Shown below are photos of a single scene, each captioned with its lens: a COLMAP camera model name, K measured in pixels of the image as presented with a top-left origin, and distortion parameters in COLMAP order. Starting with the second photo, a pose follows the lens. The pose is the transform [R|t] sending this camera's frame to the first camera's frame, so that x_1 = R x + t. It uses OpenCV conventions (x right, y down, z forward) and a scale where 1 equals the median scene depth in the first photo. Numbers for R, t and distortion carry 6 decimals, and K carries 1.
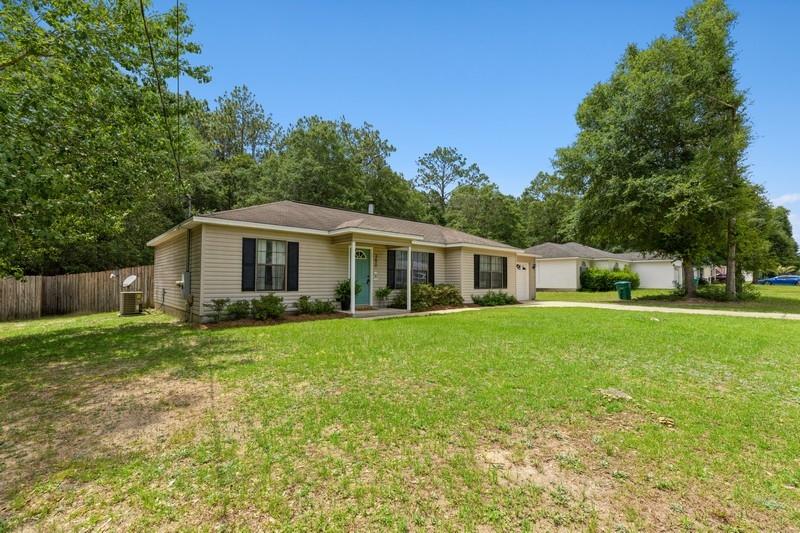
lens RADIAL K [[360.1, 0, 399.0], [0, 360.1, 273.2], [0, 0, 1]] dist [0.002277, 0.000237]
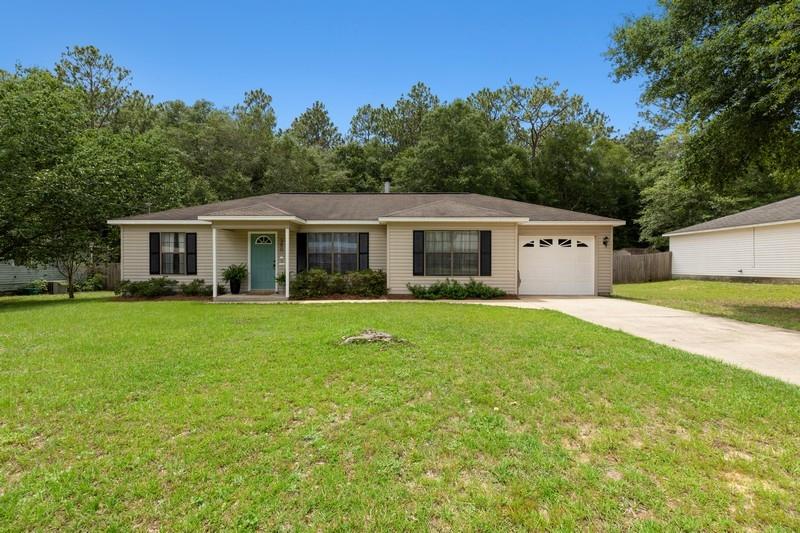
lens RADIAL K [[360.1, 0, 399.0], [0, 360.1, 273.2], [0, 0, 1]] dist [0.002277, 0.000237]
pose [[0.743693, 0.011895, -0.668416, 0.732332], [0.017673, 0.999142, 0.037444, 0.009153], [0.668288, -0.039659, 0.742845, 0.427401]]
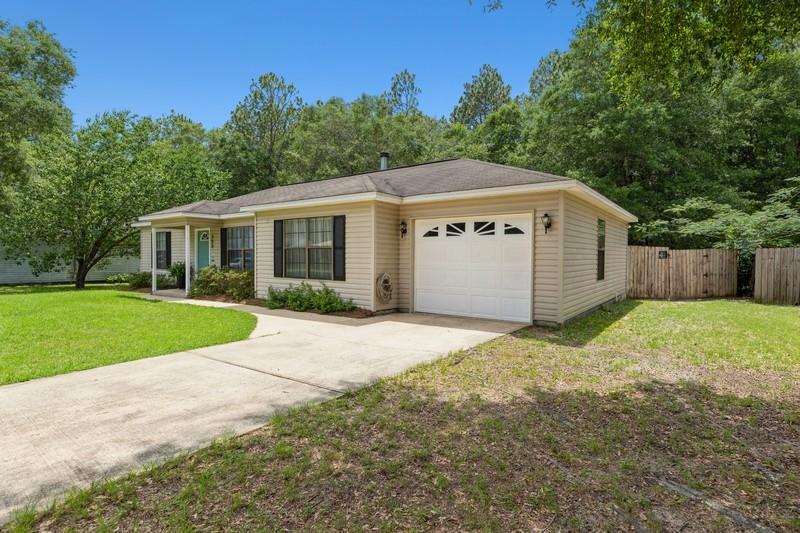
lens RADIAL K [[418.9, 0, 400.0], [0, 418.9, 266.5], [0, 0, 1]] dist [-0.001632, -0.000075]
pose [[0.204793, 0.017092, -0.978656, 0.995071], [0.017214, 0.999630, 0.021061, 0.014792], [0.978654, -0.021160, 0.204423, 1.112425]]
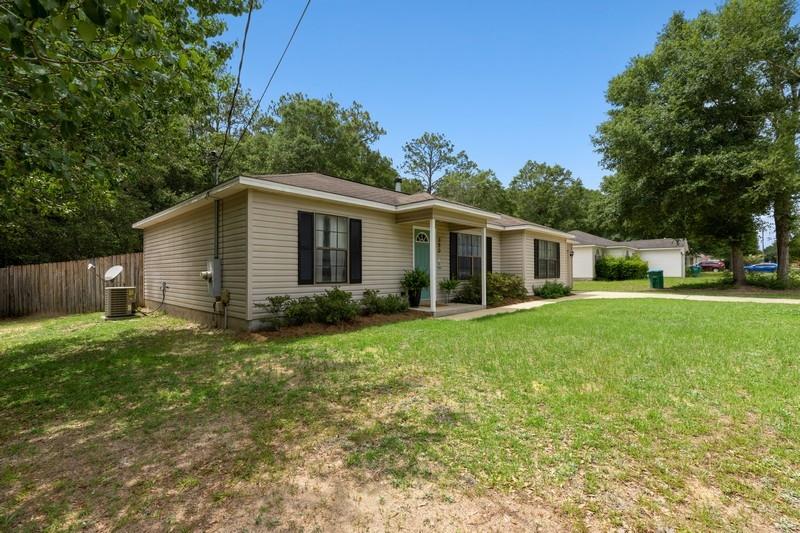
lens RADIAL K [[359.6, 0, 401.1], [0, 359.6, 270.8], [0, 0, 1]] dist [0.001236, -0.000055]
pose [[0.995953, -0.008366, 0.089482, -0.197574], [0.006756, 0.999810, 0.018279, 0.006695], [-0.089618, -0.017600, 0.995821, 0.173109]]
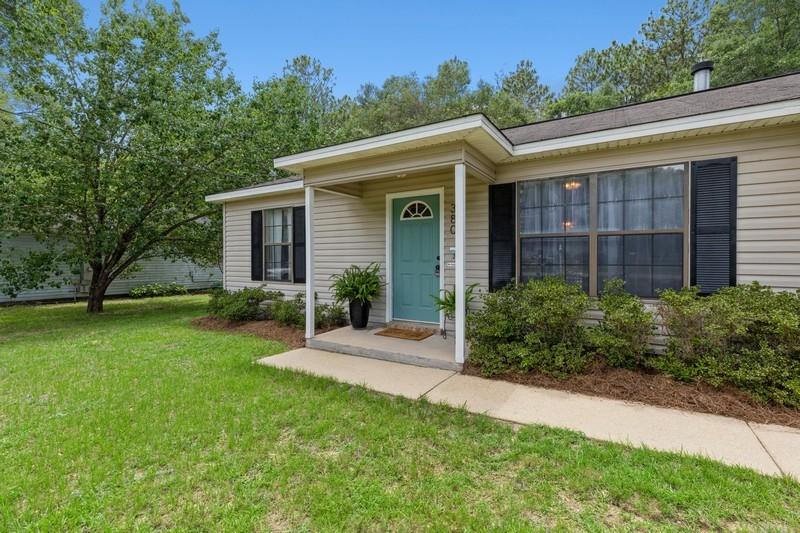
lens RADIAL K [[362.2, 0, 395.3], [0, 362.2, 256.0], [0, 0, 1]] dist [0.002254, -0.000107]
pose [[0.281880, -0.013205, -0.959359, 0.274292], [0.024843, 0.999670, -0.006461, 0.006961], [0.959128, -0.022013, 0.282115, 0.725334]]
